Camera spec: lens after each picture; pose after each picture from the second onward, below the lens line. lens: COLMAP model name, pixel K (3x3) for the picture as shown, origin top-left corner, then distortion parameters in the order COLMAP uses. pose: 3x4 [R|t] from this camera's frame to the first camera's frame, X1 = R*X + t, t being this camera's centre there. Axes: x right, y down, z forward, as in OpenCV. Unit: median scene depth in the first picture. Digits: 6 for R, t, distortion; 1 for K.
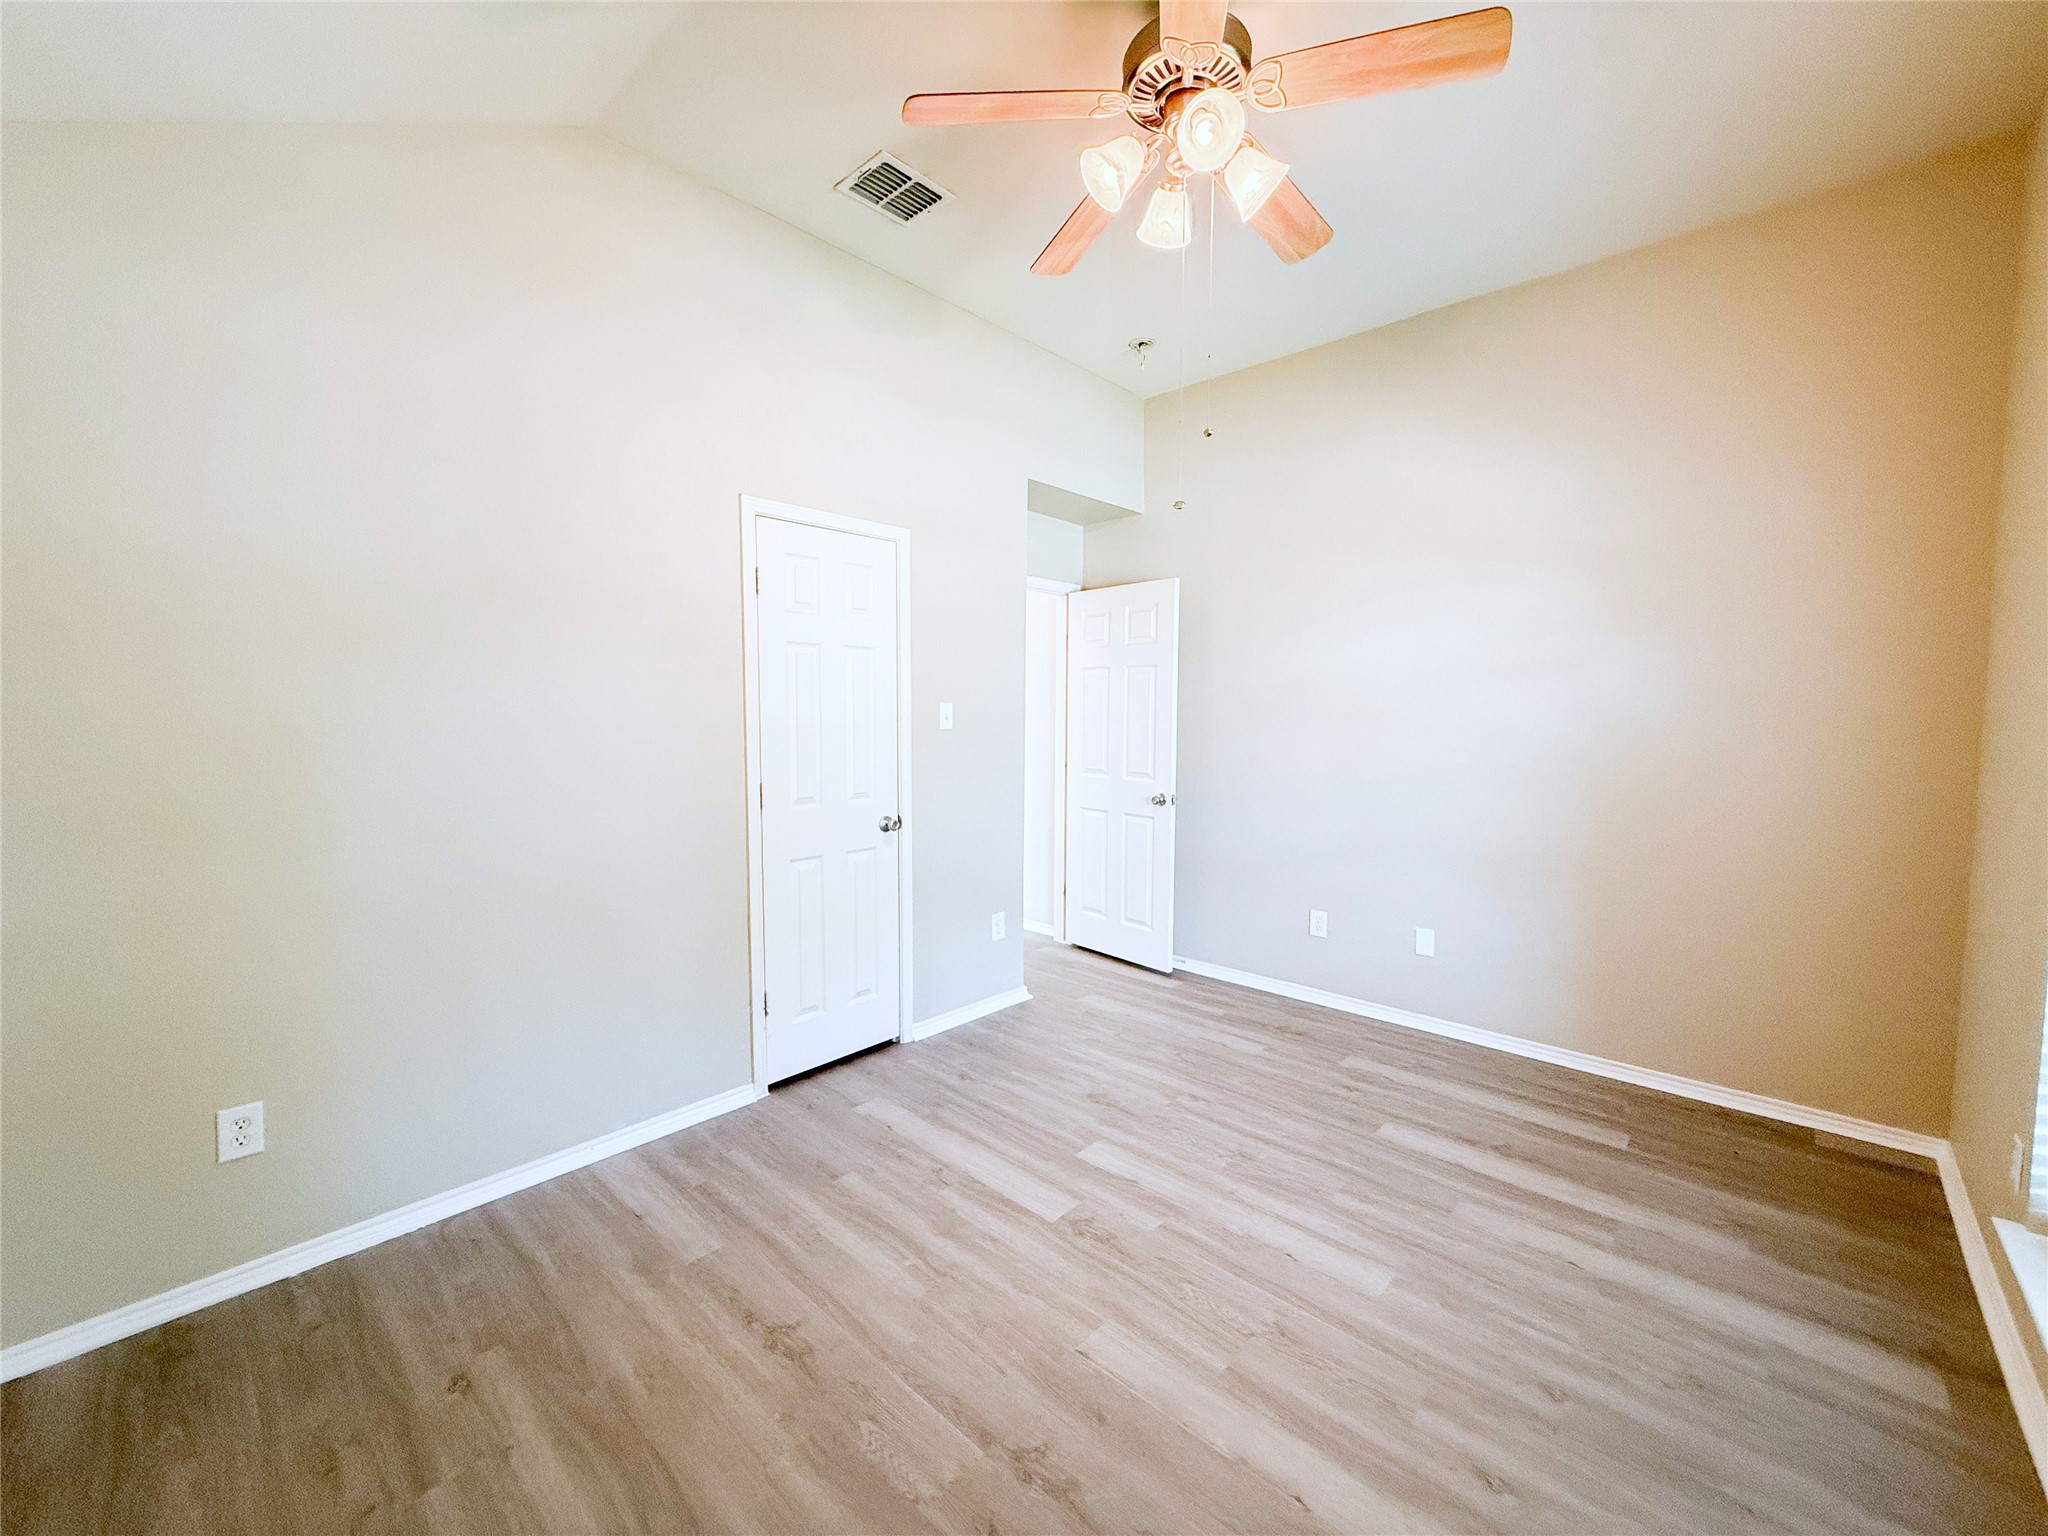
lens RADIAL K [[814.5, 0, 1020.3], [0, 814.5, 768.9], [0, 0, 1]] dist [0.000738, 0.000131]
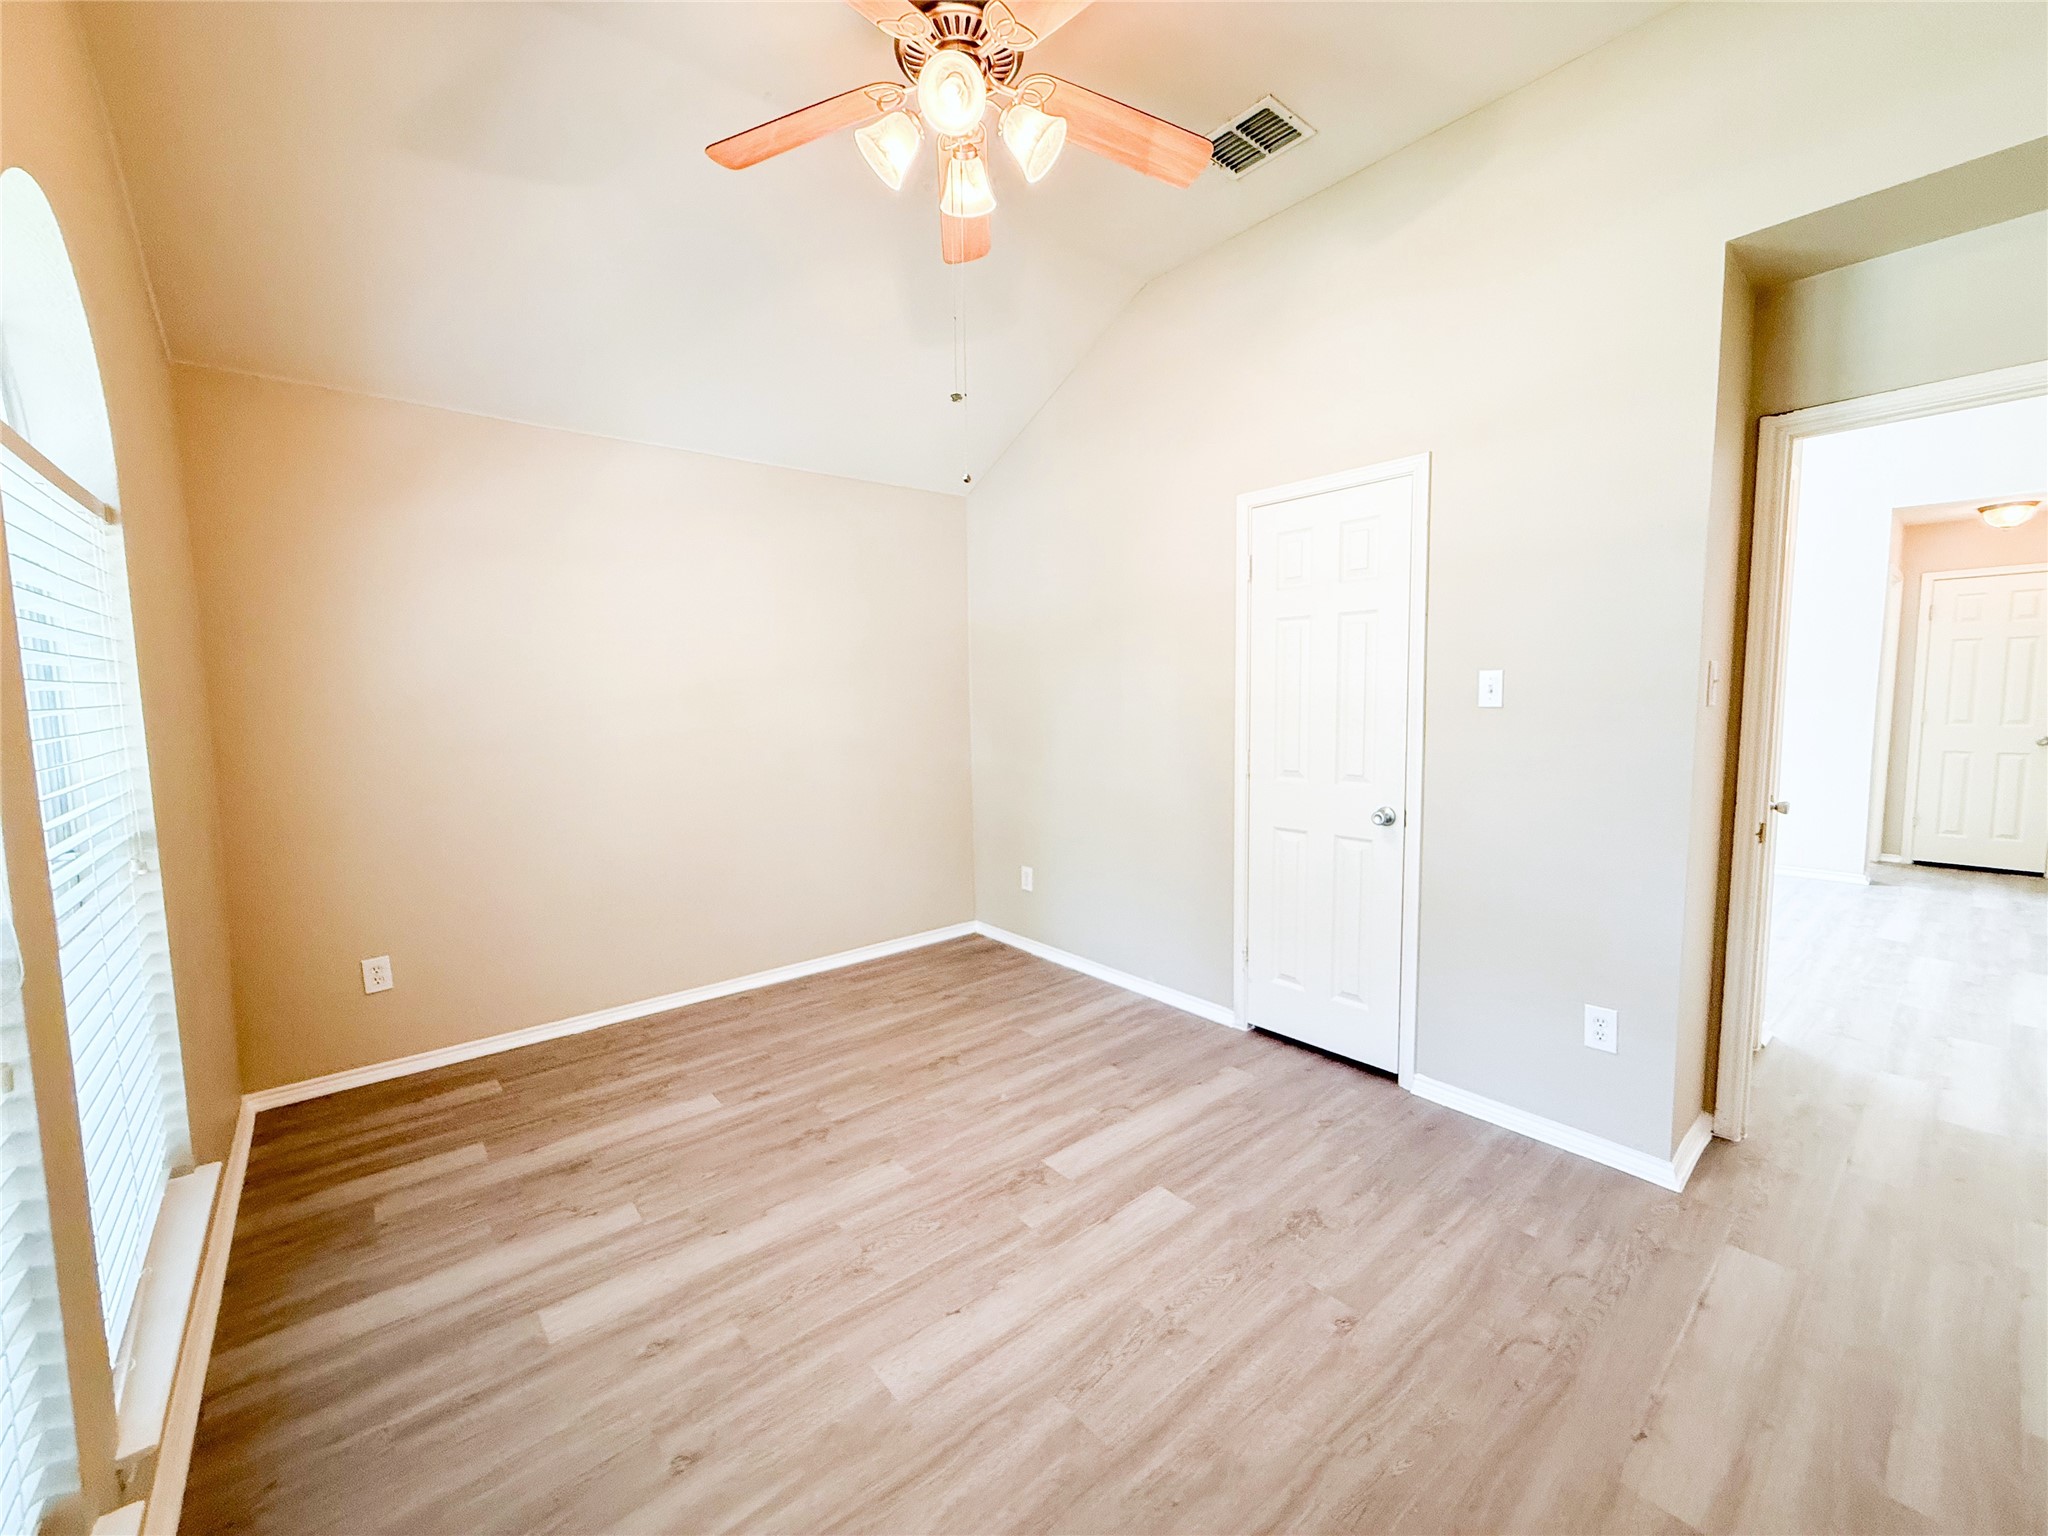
lens RADIAL K [[814.5, 0, 1020.3], [0, 814.5, 768.9], [0, 0, 1]] dist [0.000738, 0.000131]
pose [[-0.121587, 0.089583, -0.988530, 1.053361], [-0.057921, 0.993581, 0.097165, -0.062719], [0.990889, 0.069071, -0.115618, 1.050315]]
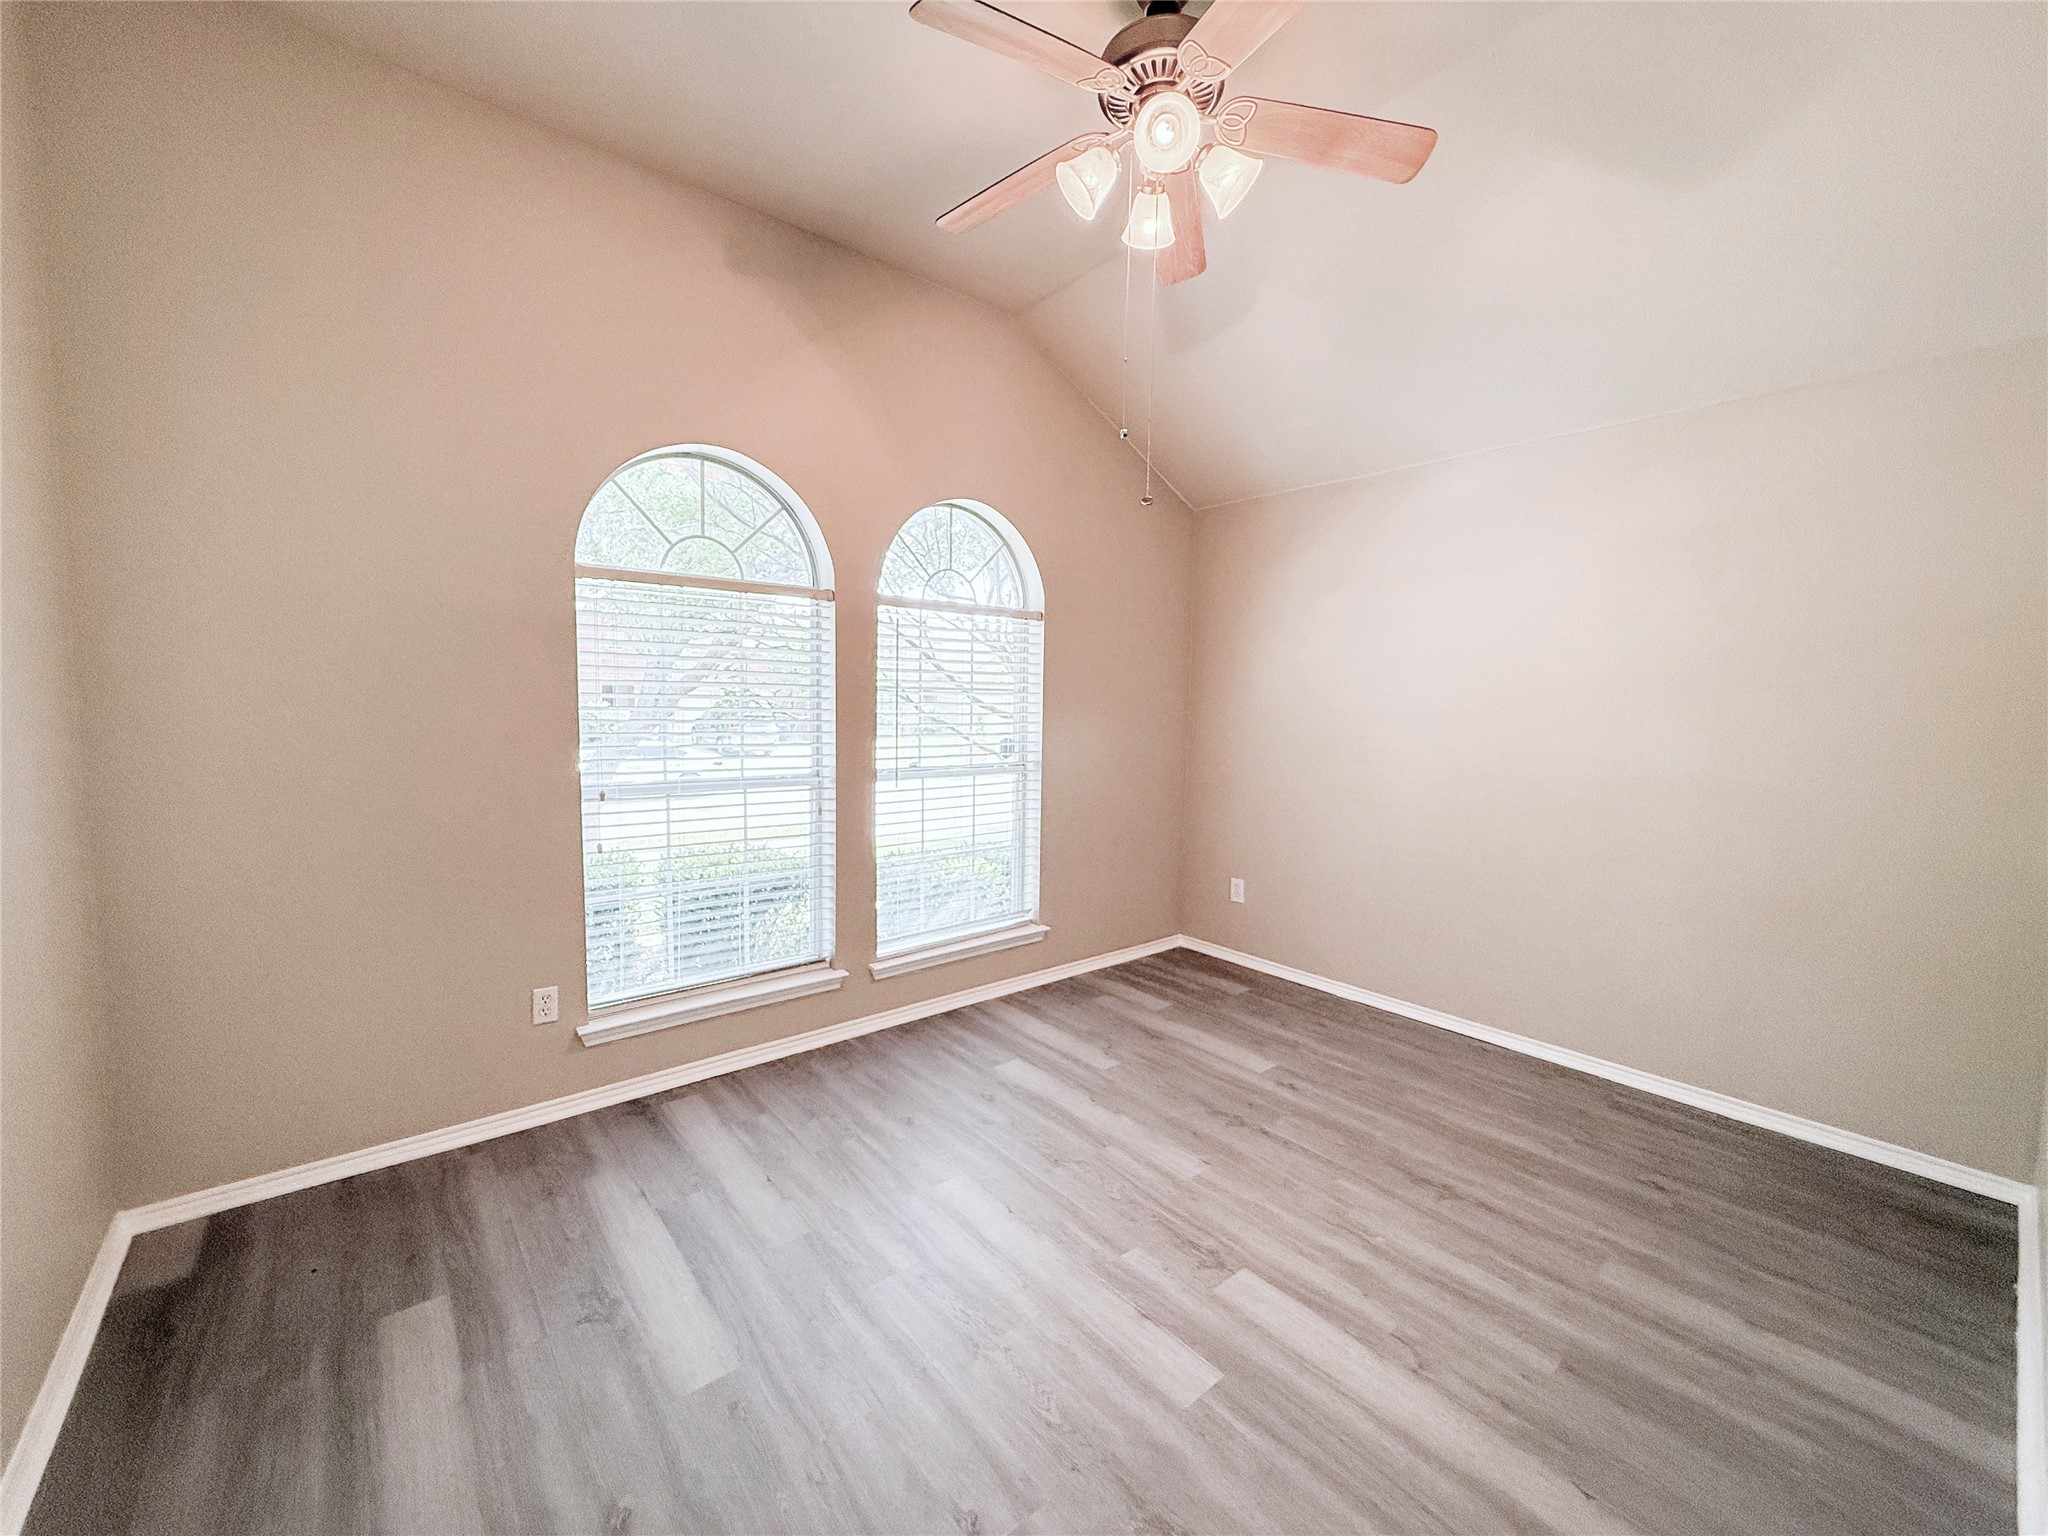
lens RADIAL K [[814.5, 0, 1020.3], [0, 814.5, 768.9], [0, 0, 1]] dist [0.000738, 0.000131]
pose [[-0.991199, -0.034202, 0.127884, 0.187109], [-0.013768, 0.987443, 0.157374, -0.129590], [-0.131661, 0.154228, -0.979224, 1.816171]]
